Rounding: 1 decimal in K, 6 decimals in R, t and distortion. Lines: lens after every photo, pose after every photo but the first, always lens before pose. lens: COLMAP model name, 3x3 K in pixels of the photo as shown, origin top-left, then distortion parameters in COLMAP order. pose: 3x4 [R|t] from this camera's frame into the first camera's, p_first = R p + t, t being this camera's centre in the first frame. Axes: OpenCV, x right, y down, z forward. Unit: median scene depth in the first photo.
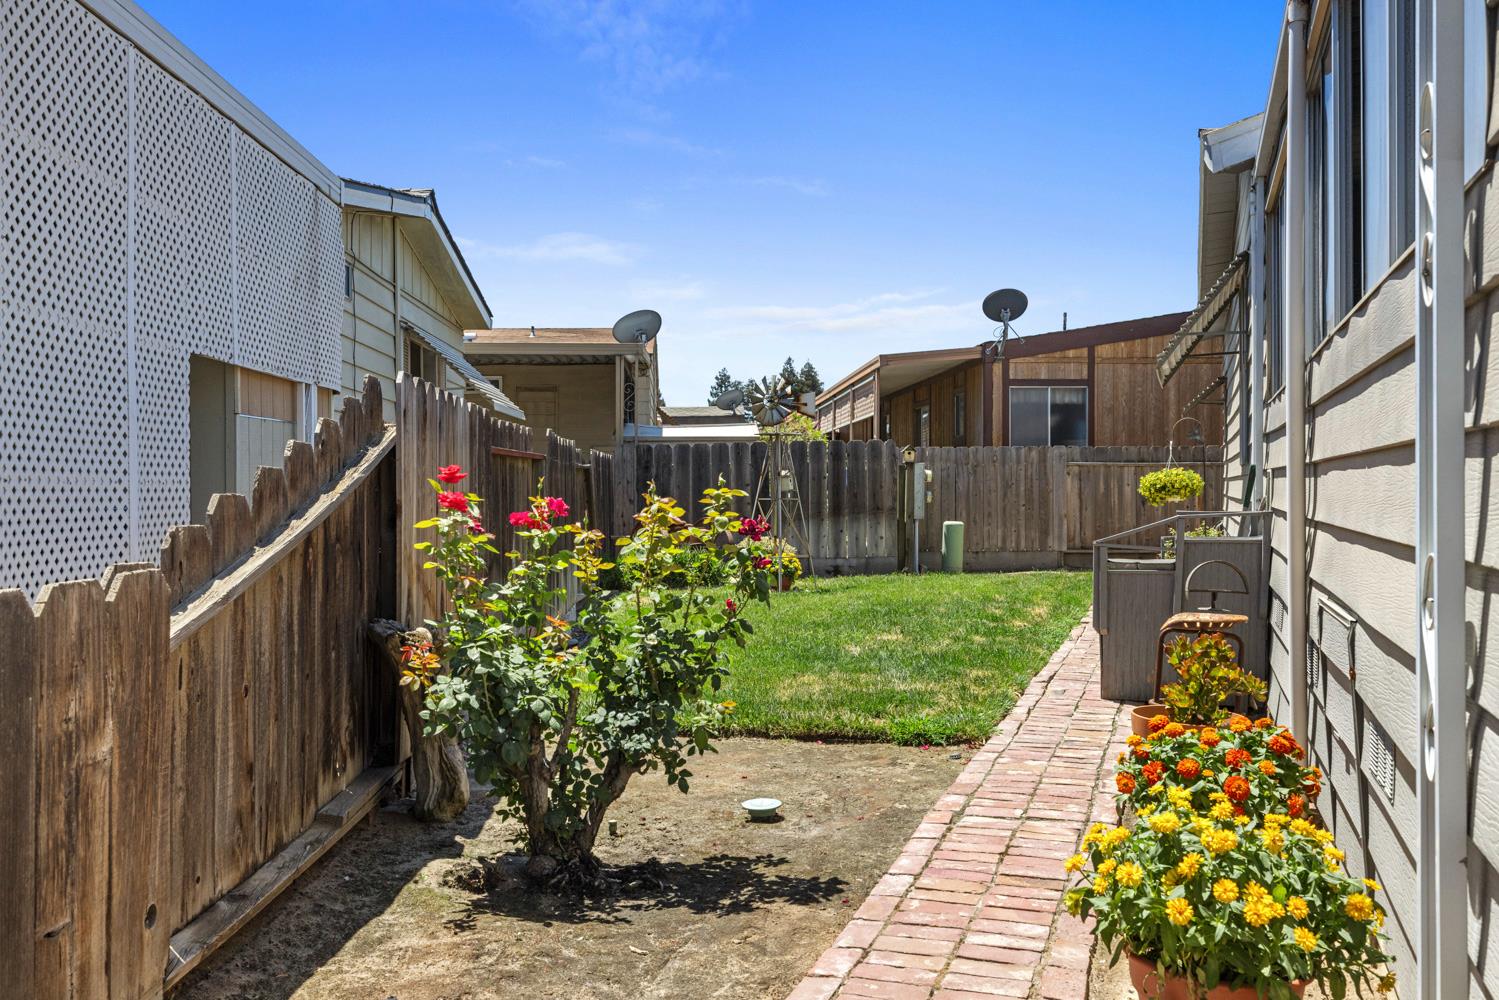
lens RADIAL K [[1386.3, 0, 748.1], [0, 1386.3, 492.6], [0, 0, 1]] dist [-0.019278, 0.000000]
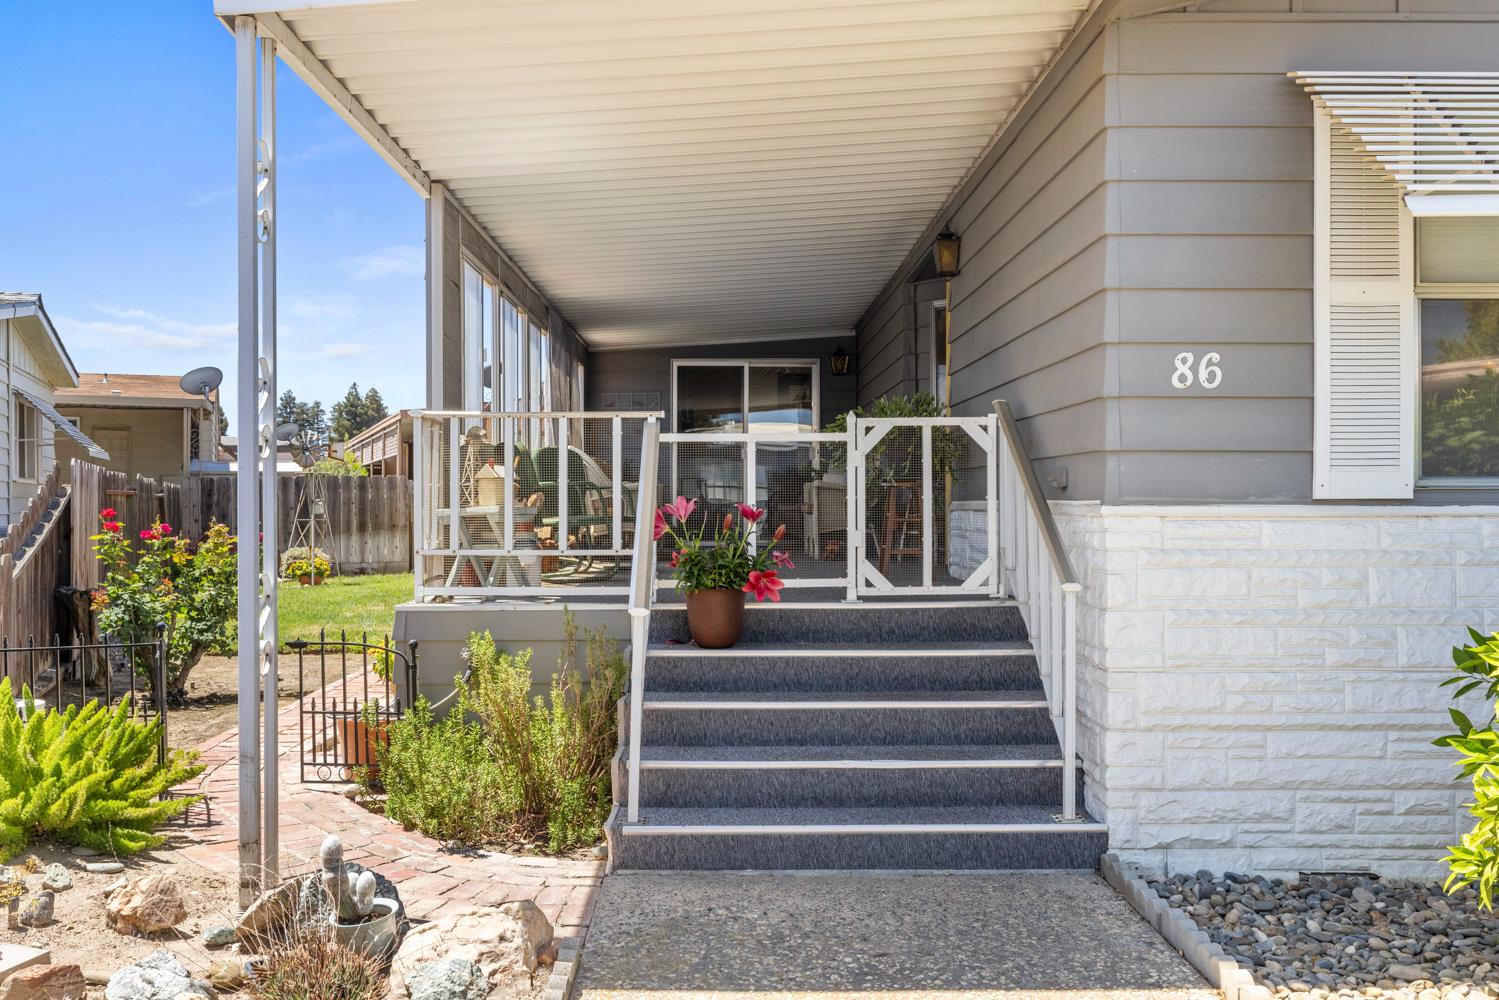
lens RADIAL K [[1258.4, 0, 746.3], [0, 1258.4, 501.1], [0, 0, 1]] dist [0.008179, 0.003475]
pose [[0.945813, 0.004277, 0.324684, 0.026823], [-0.002224, 0.999975, -0.006695, -0.007596], [-0.324704, 0.005610, 0.945799, -0.393459]]
